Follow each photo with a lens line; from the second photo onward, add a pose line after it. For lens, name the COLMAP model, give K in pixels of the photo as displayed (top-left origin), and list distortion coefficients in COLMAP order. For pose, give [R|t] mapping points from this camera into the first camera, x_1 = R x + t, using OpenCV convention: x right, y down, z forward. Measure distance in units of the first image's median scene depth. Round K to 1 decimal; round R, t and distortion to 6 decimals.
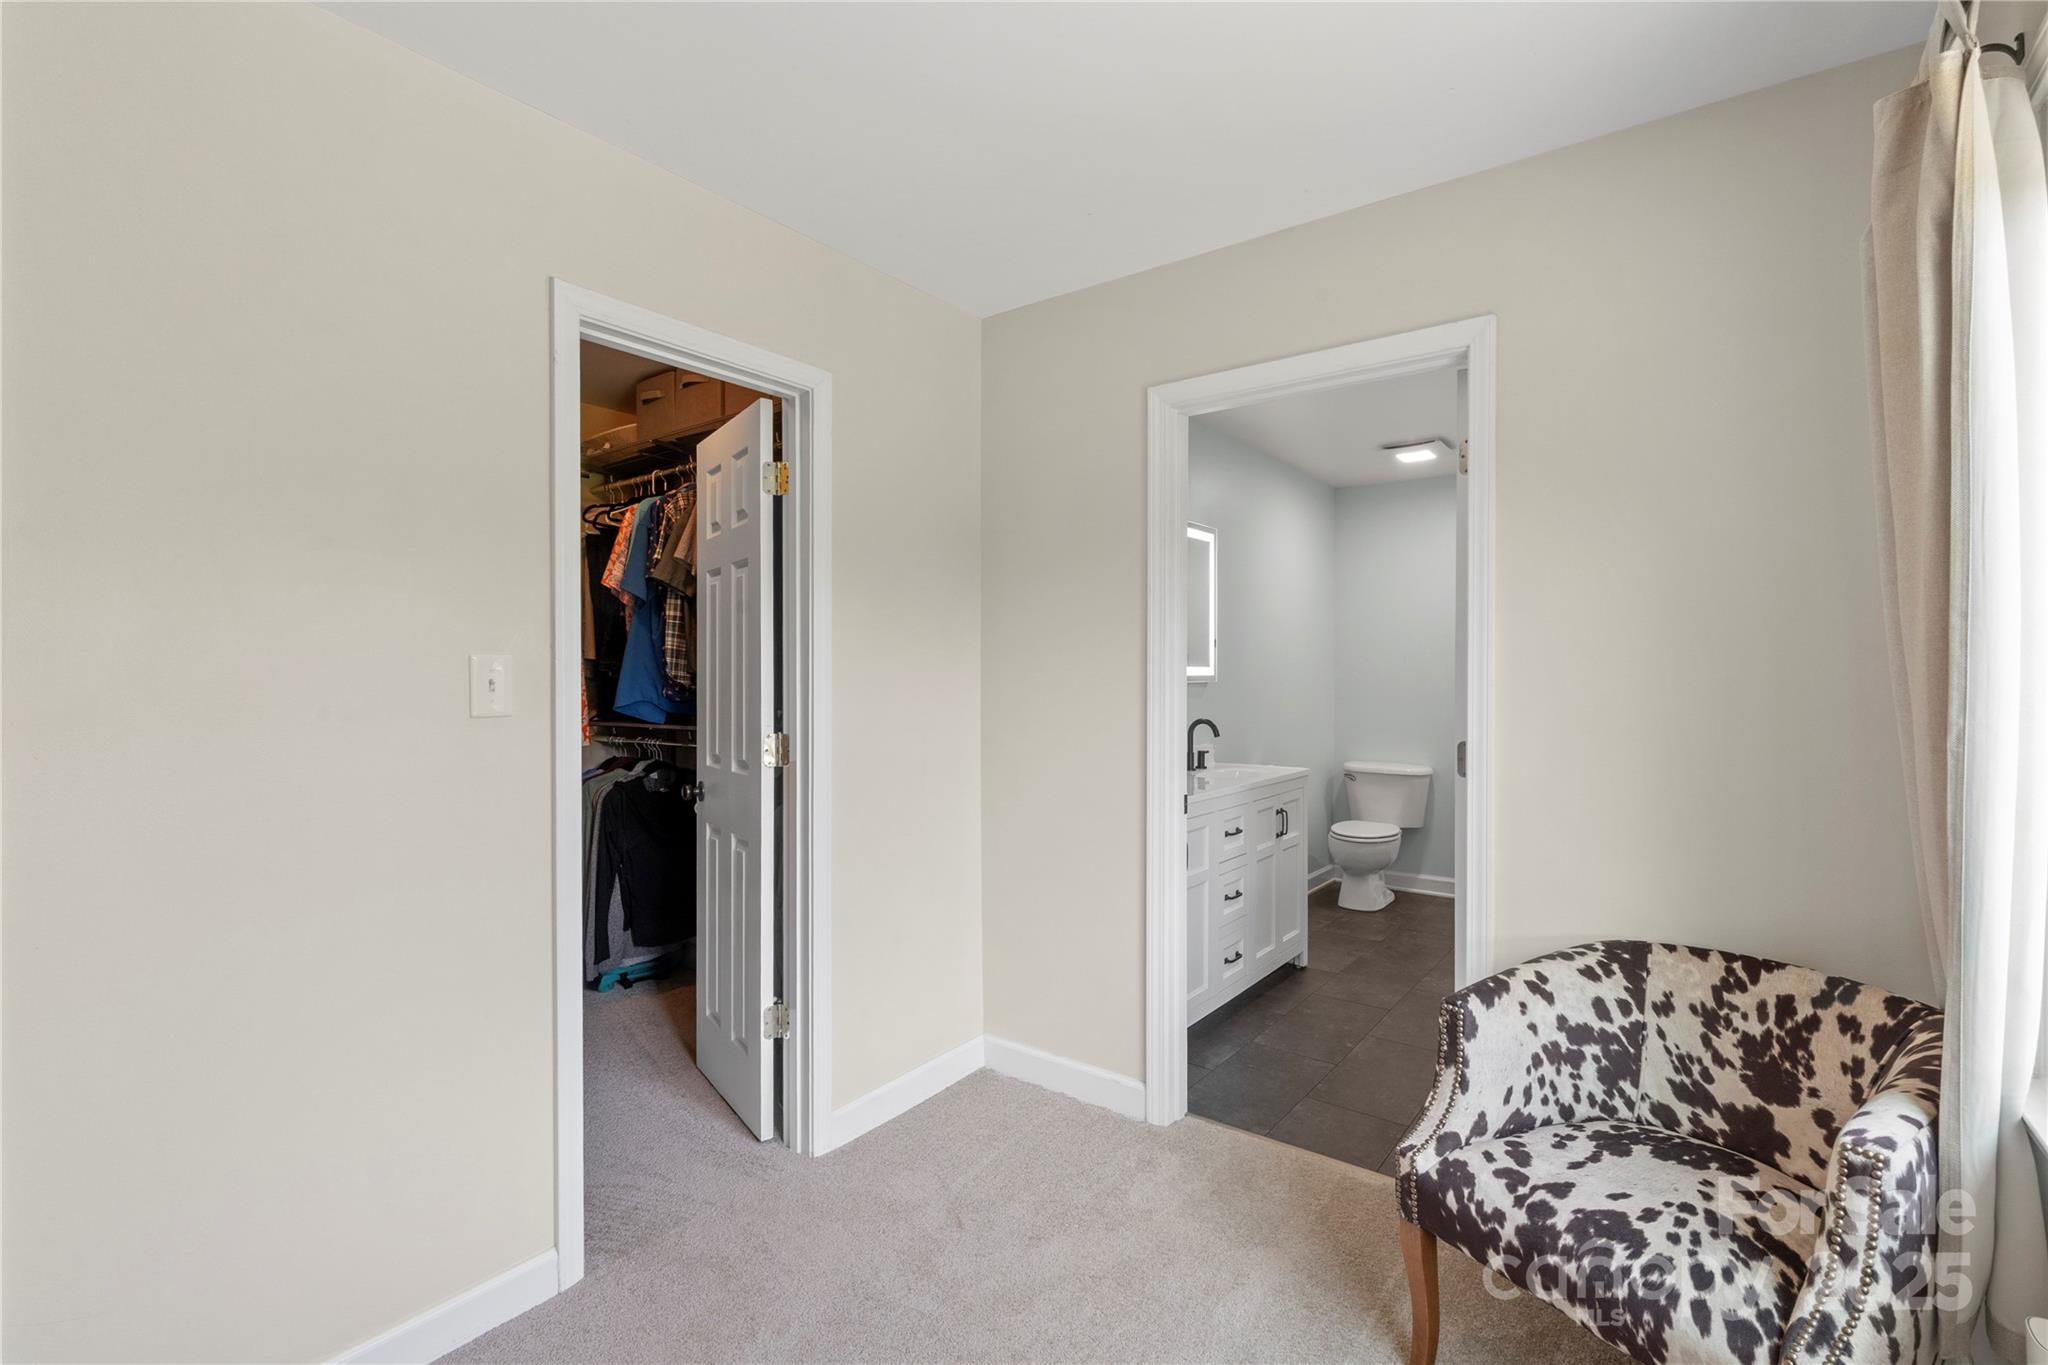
lens RADIAL K [[917.2, 0, 1026.3], [0, 917.2, 688.0], [0, 0, 1]] dist [-0.001752, -0.000266]
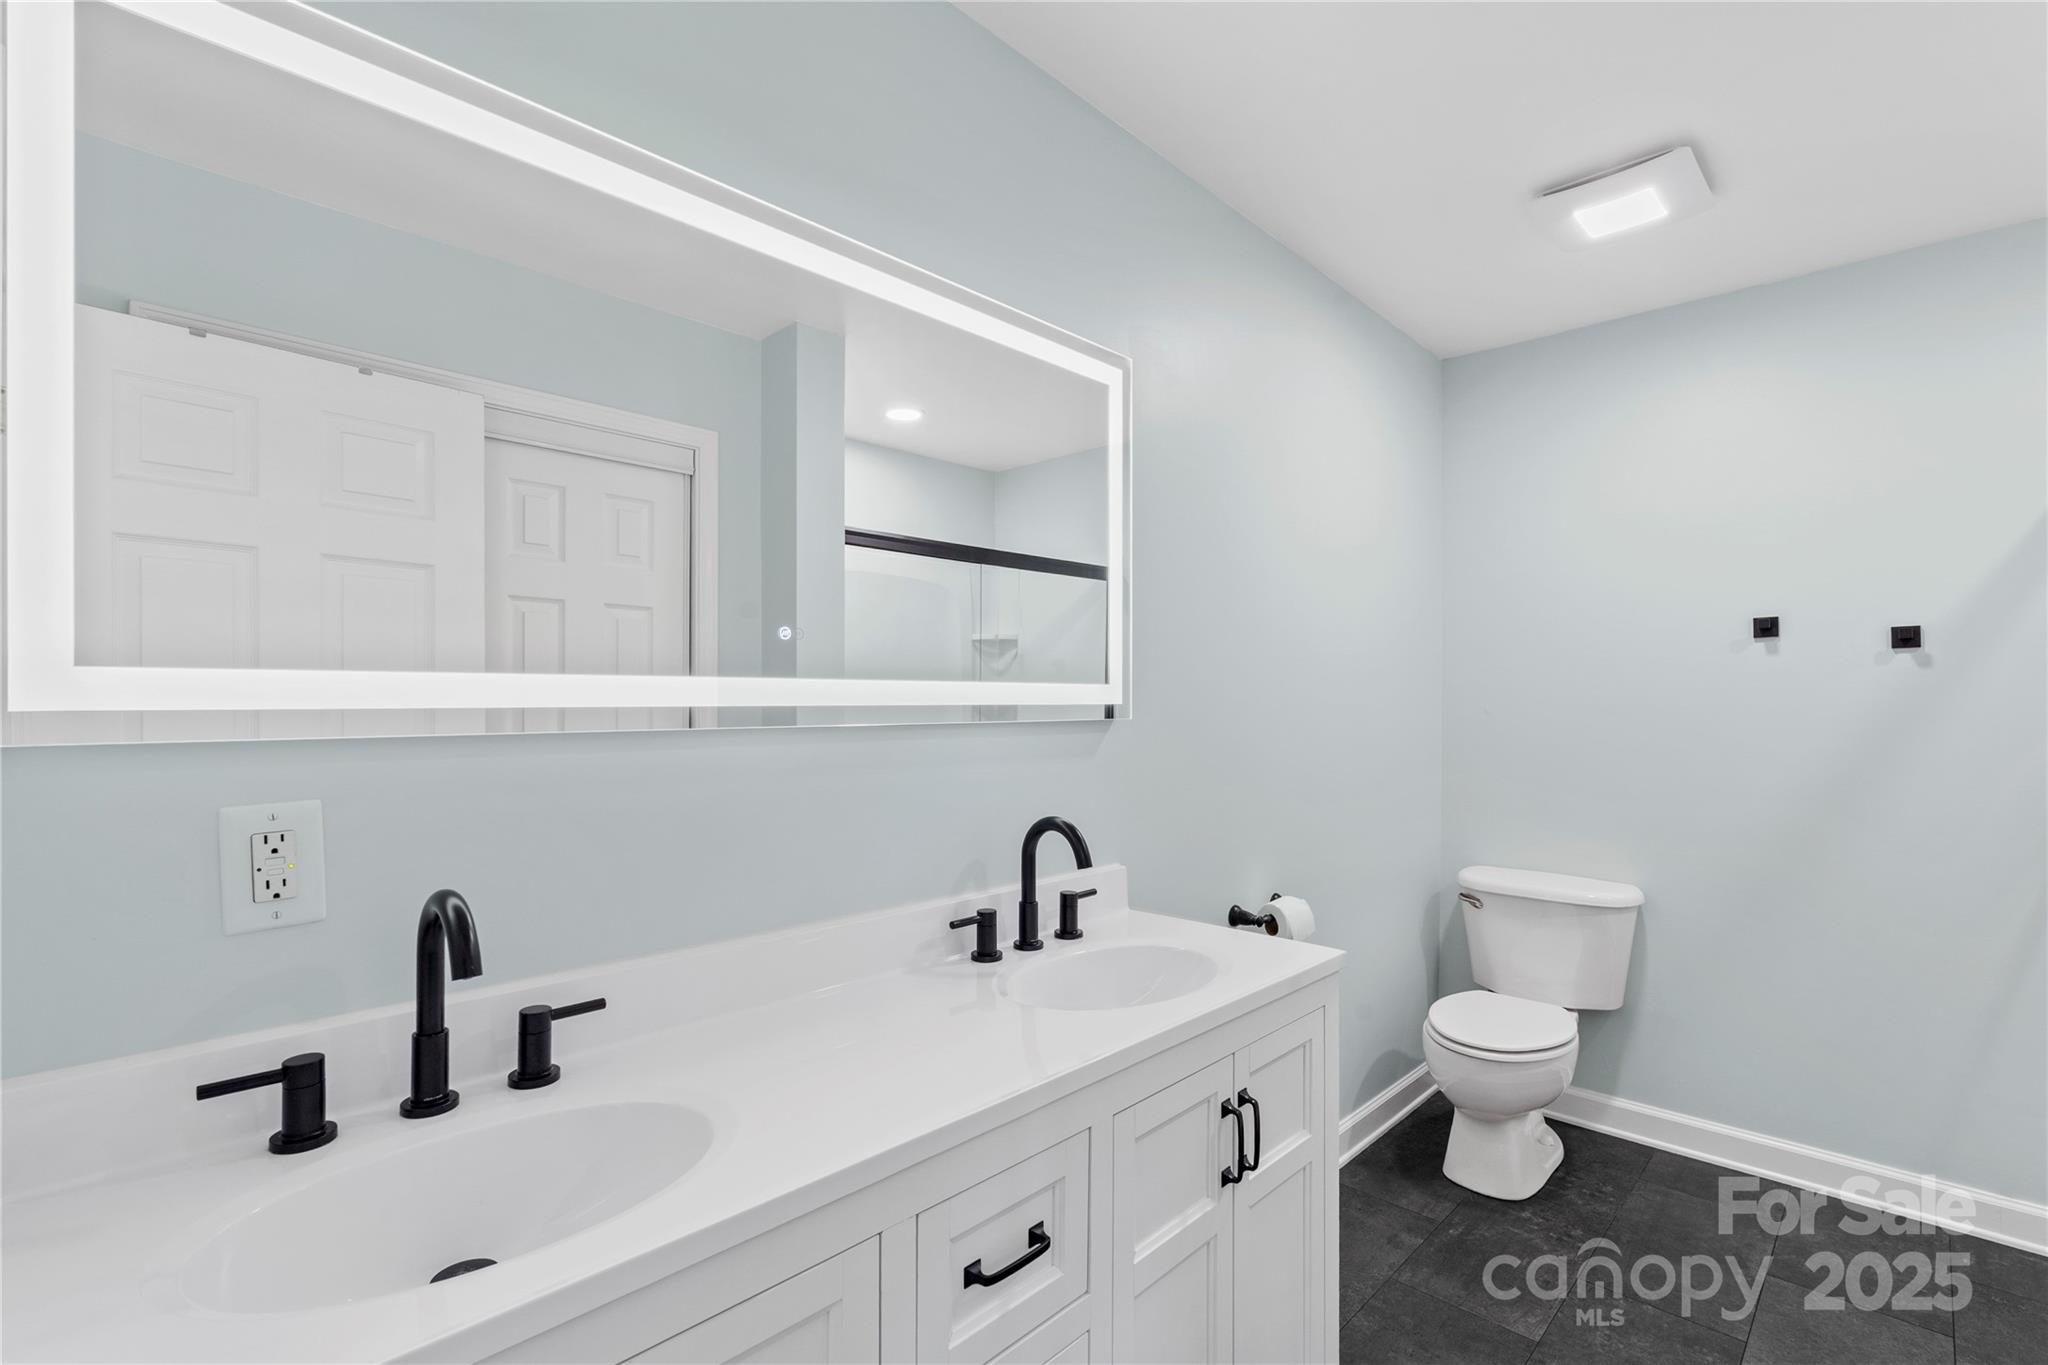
lens RADIAL K [[931.4, 0, 1052.2], [0, 931.4, 699.9], [0, 0, 1]] dist [-0.000520, -0.000285]
pose [[0.995017, 0.002005, -0.099689, 0.196268], [-0.003079, 0.999939, -0.010616, -0.010260], [0.099662, 0.010870, 0.994962, 0.521518]]
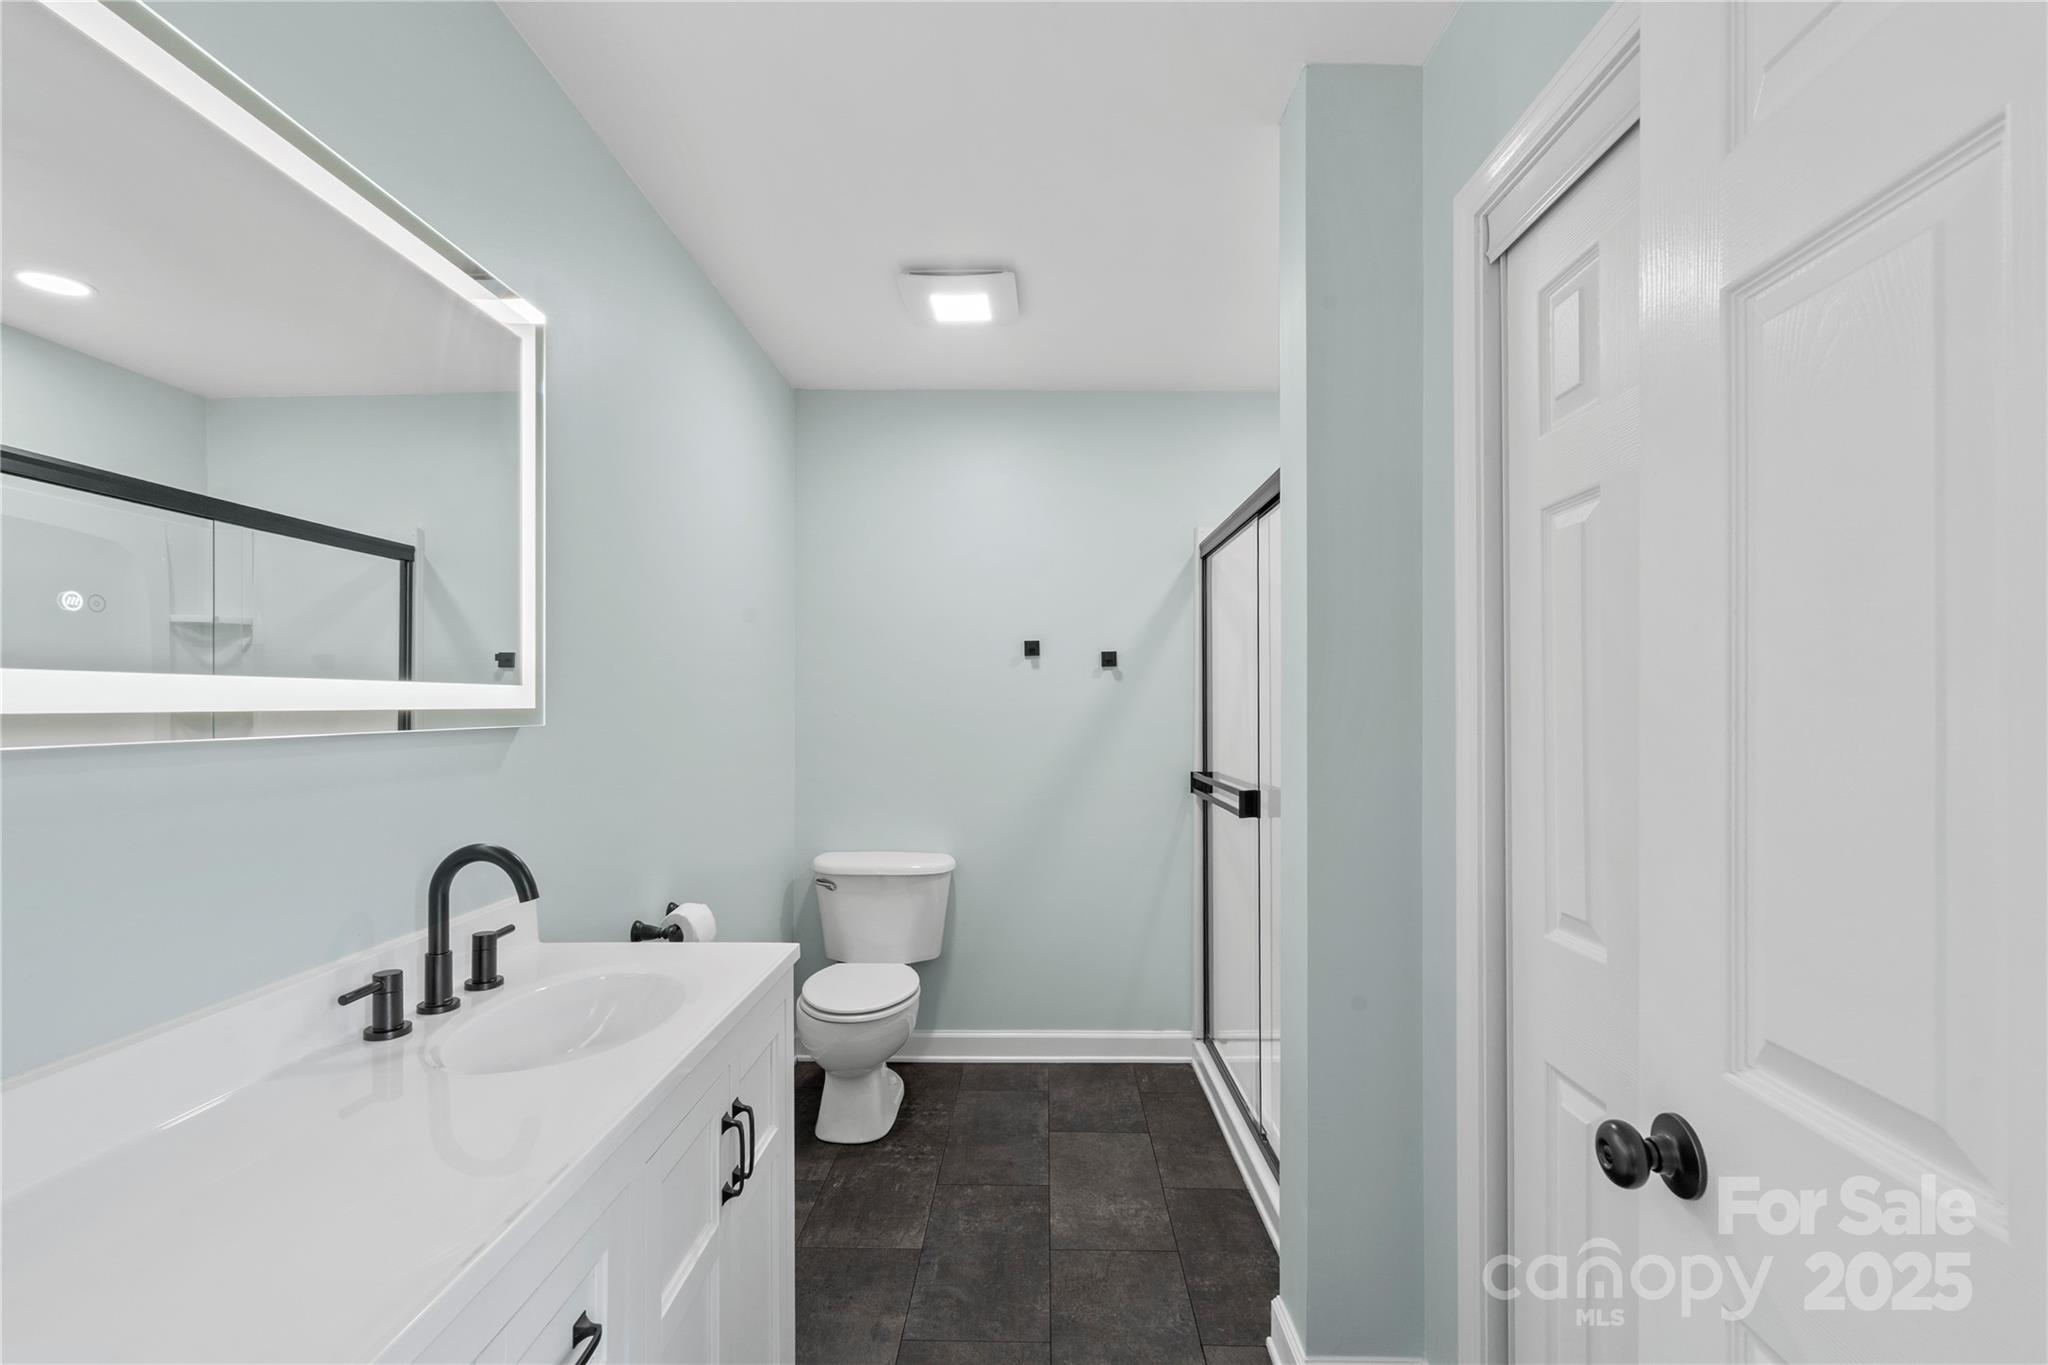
lens RADIAL K [[908.7, 0, 1030.8], [0, 908.7, 703.5], [0, 0, 1]] dist [-0.000379, -0.000077]
pose [[0.801014, 0.000528, 0.598645, 0.133364], [0.006854, 0.999926, -0.010053, -0.009777], [-0.598606, 0.012156, 0.800951, 0.539089]]
